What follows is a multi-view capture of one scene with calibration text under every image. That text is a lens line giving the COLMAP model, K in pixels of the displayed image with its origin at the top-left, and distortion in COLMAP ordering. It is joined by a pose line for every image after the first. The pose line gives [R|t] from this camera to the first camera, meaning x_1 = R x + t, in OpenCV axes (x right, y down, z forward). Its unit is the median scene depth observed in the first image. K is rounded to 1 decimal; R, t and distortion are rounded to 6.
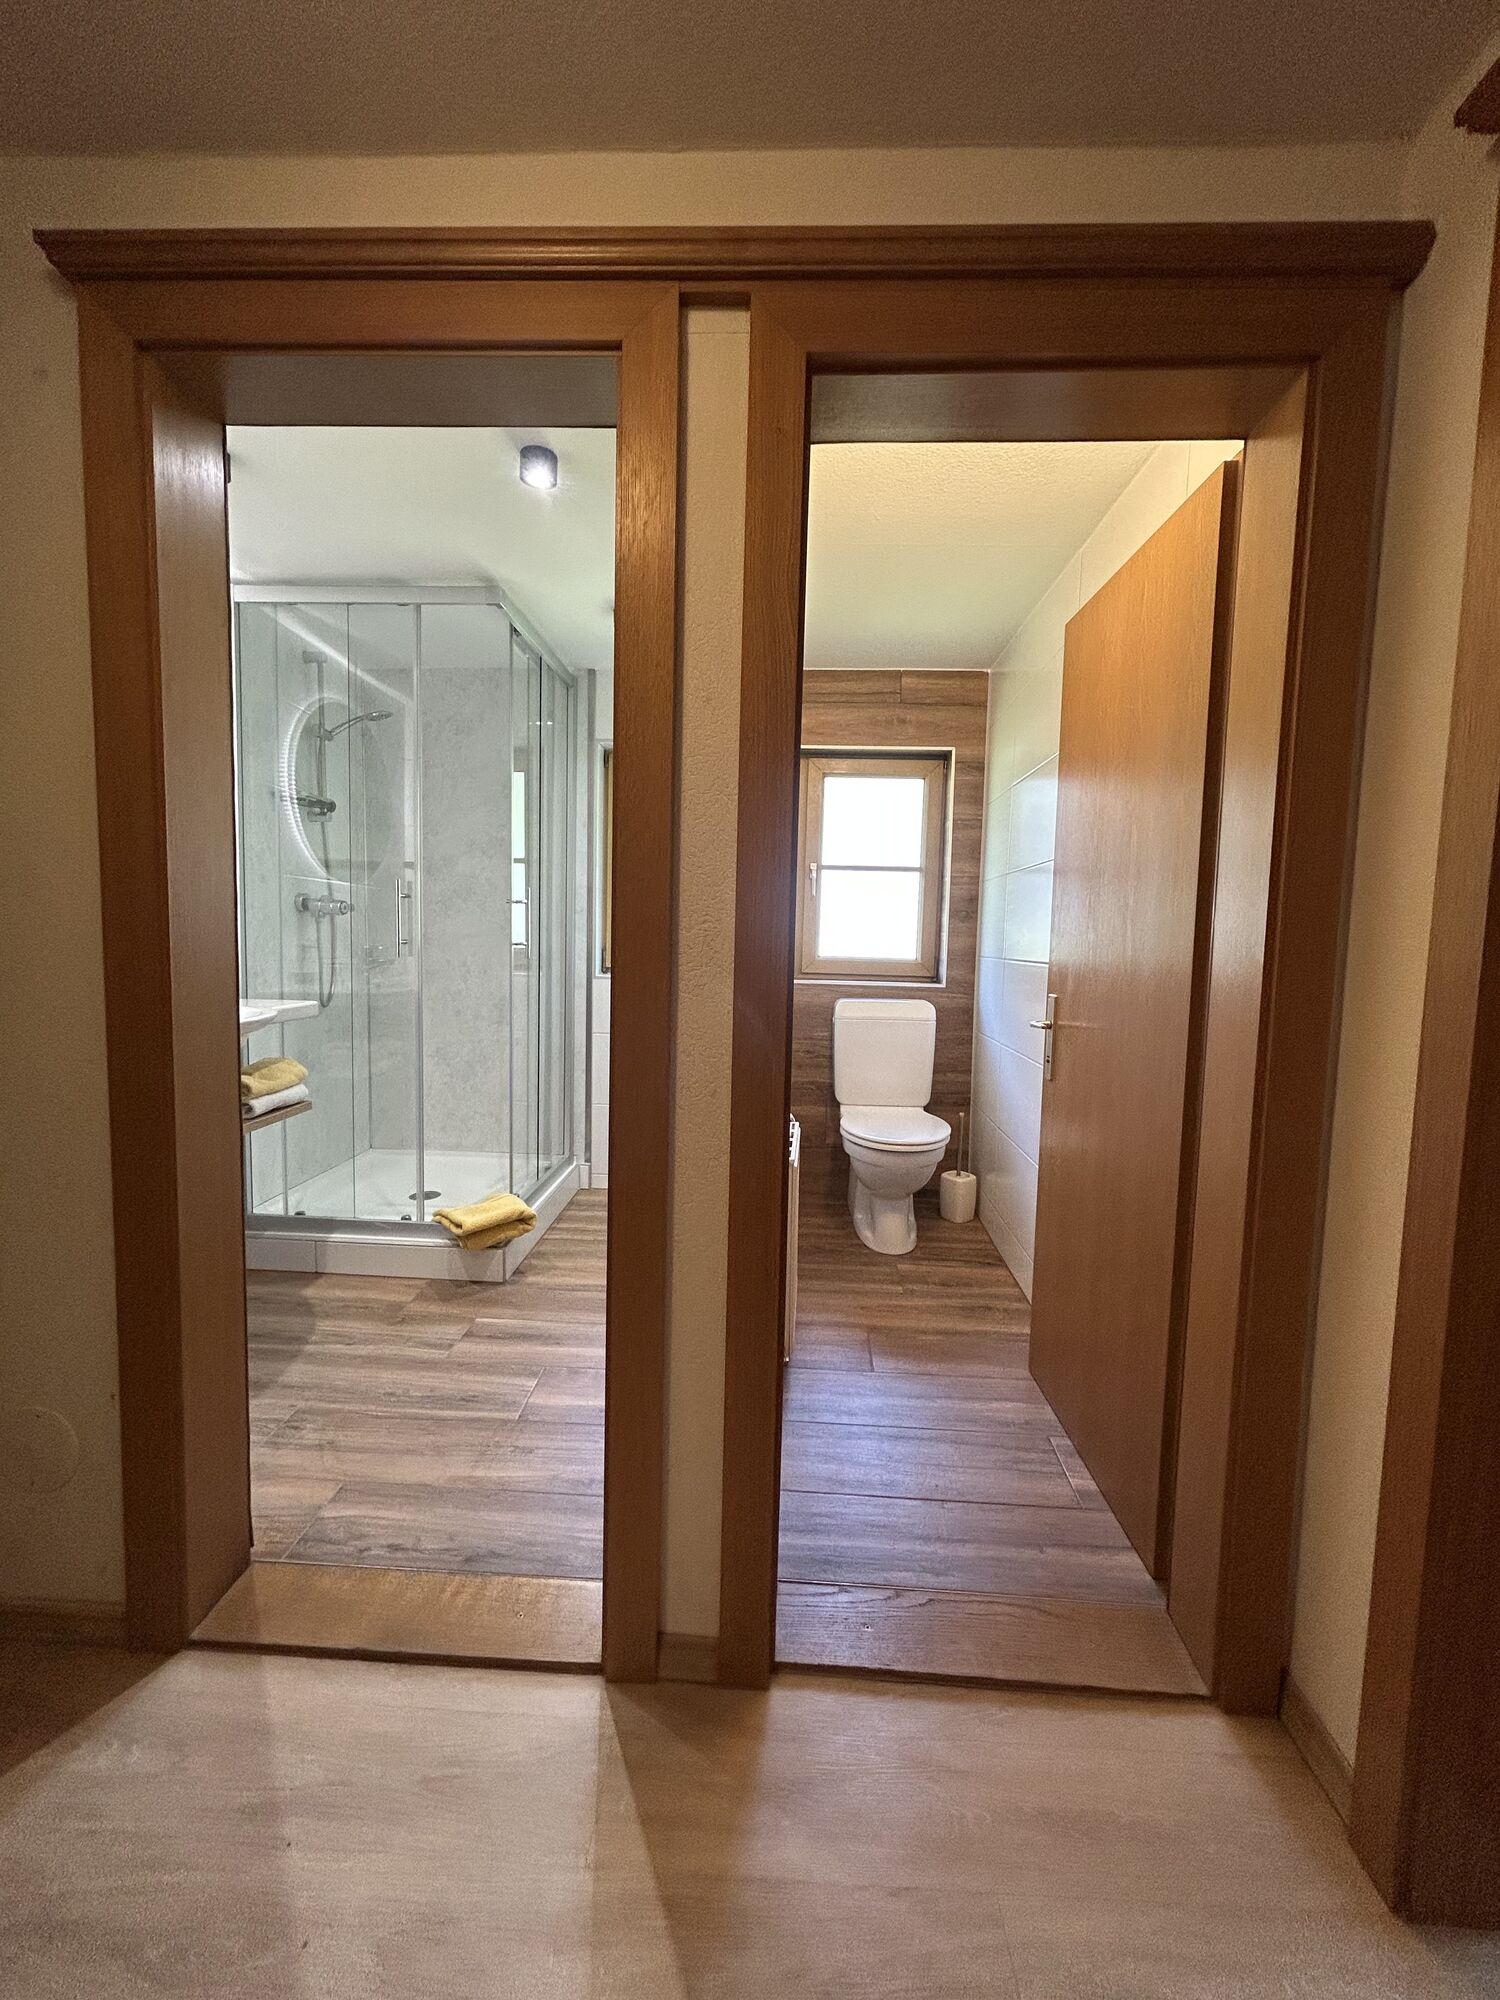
lens RADIAL K [[805.8, 0, 750.5], [0, 805.8, 991.7], [0, 0, 1]] dist [0.001656, -0.000045]
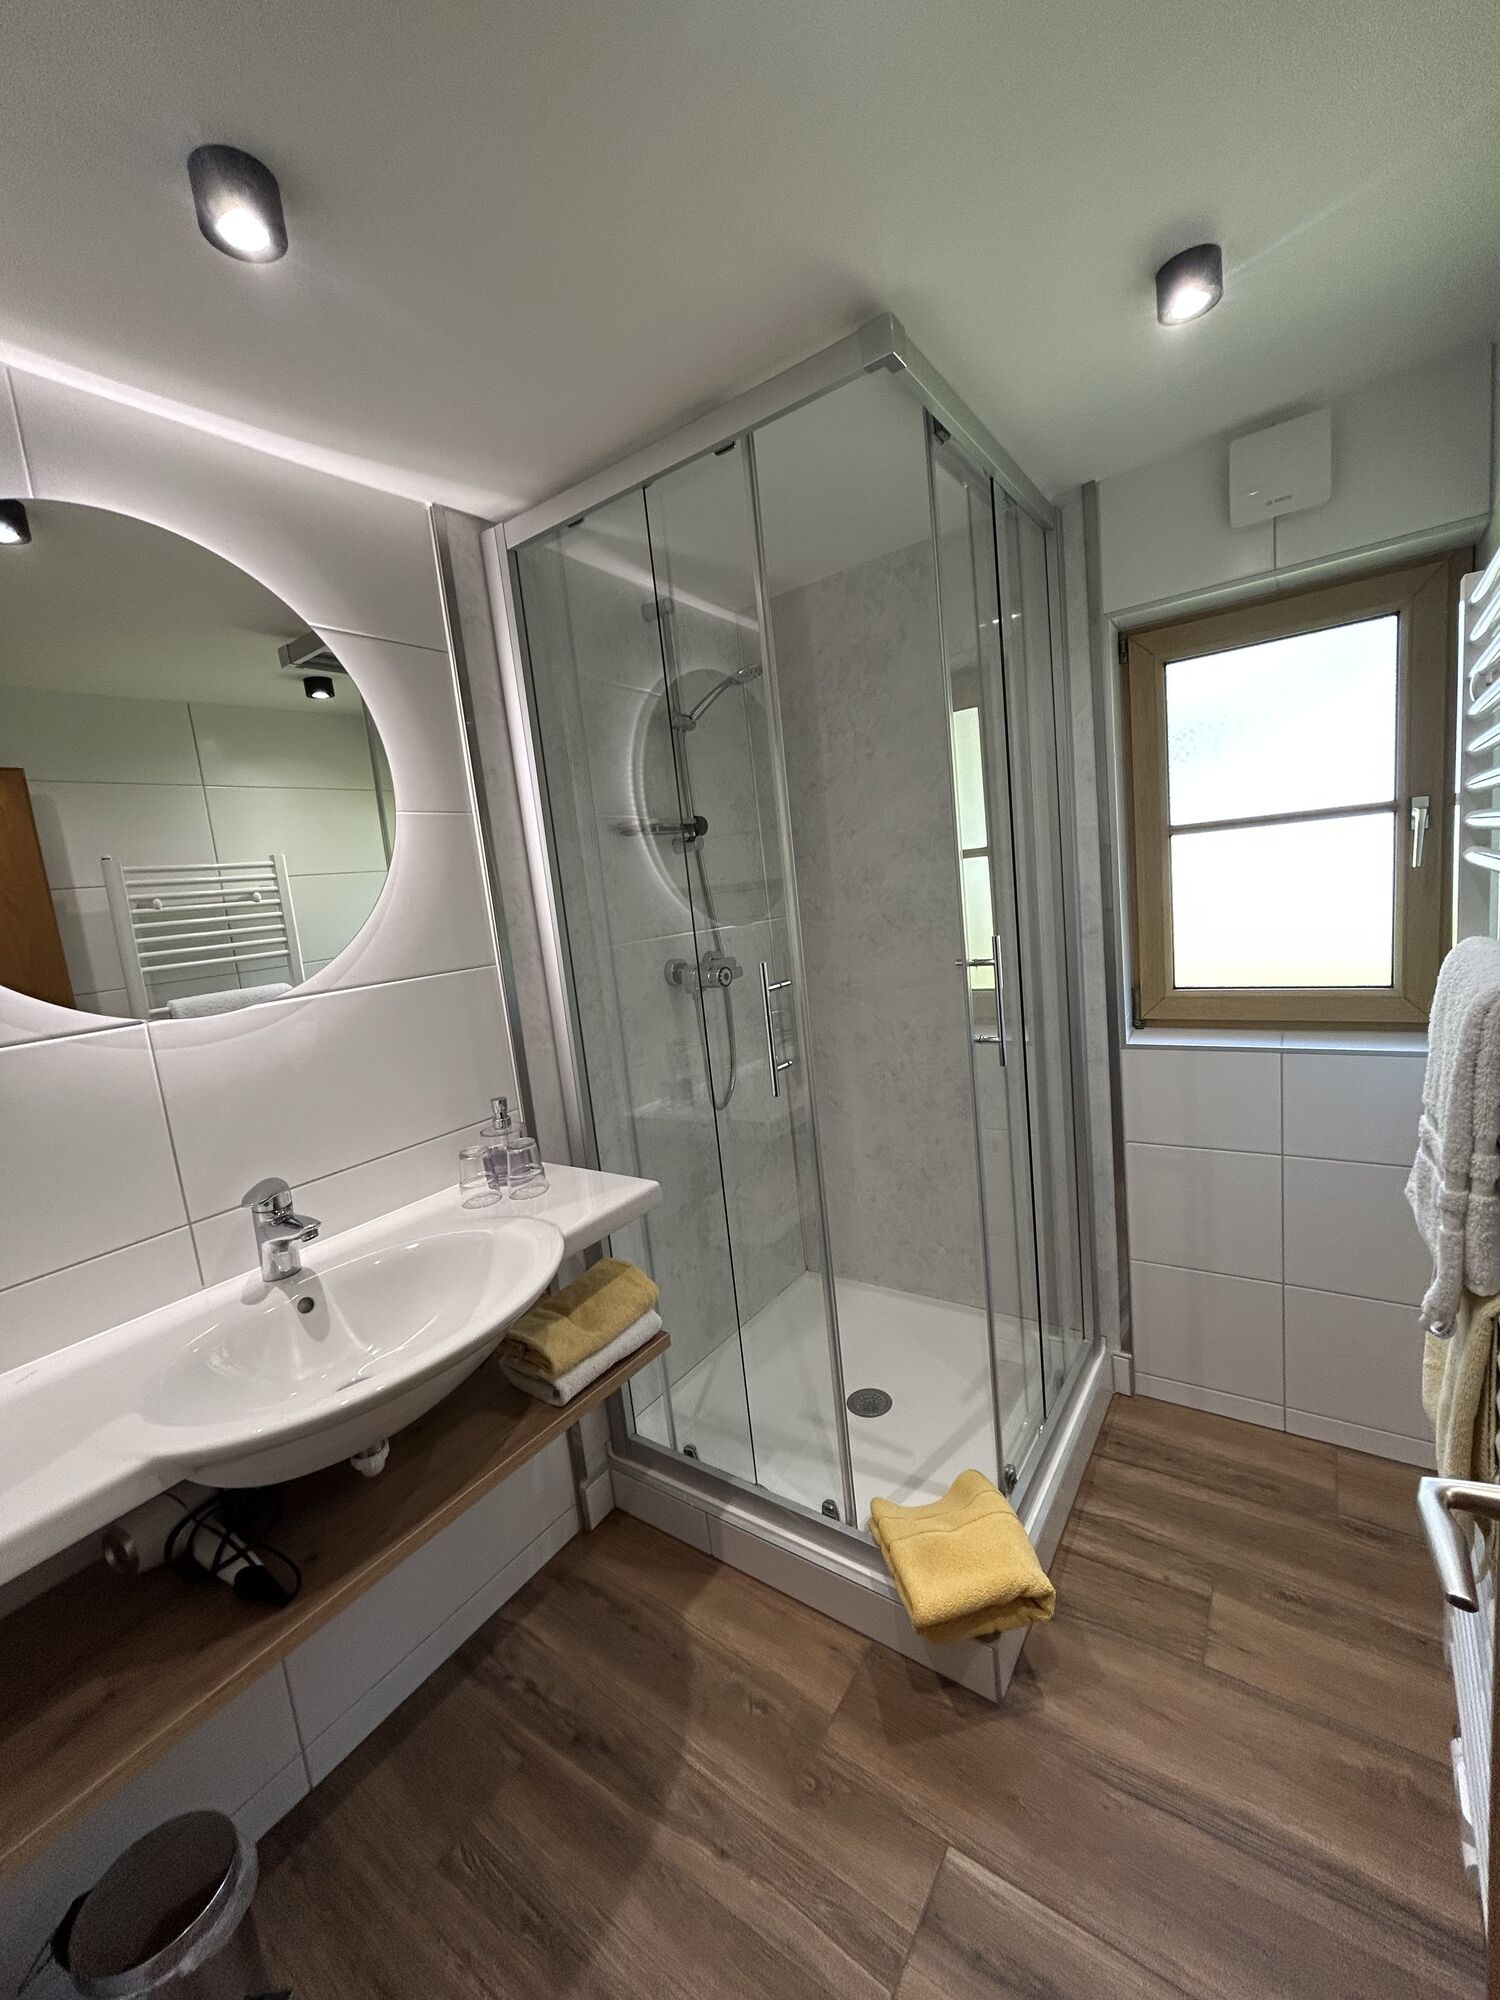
lens RADIAL K [[805.8, 0, 756.9], [0, 805.8, 996.1], [0, 0, 1]] dist [0.001656, -0.000045]
pose [[0.840123, -0.036077, -0.541195, -0.118874], [0.084493, 0.994310, 0.064879, -0.131304], [0.535775, -0.100234, 0.838390, 0.454099]]
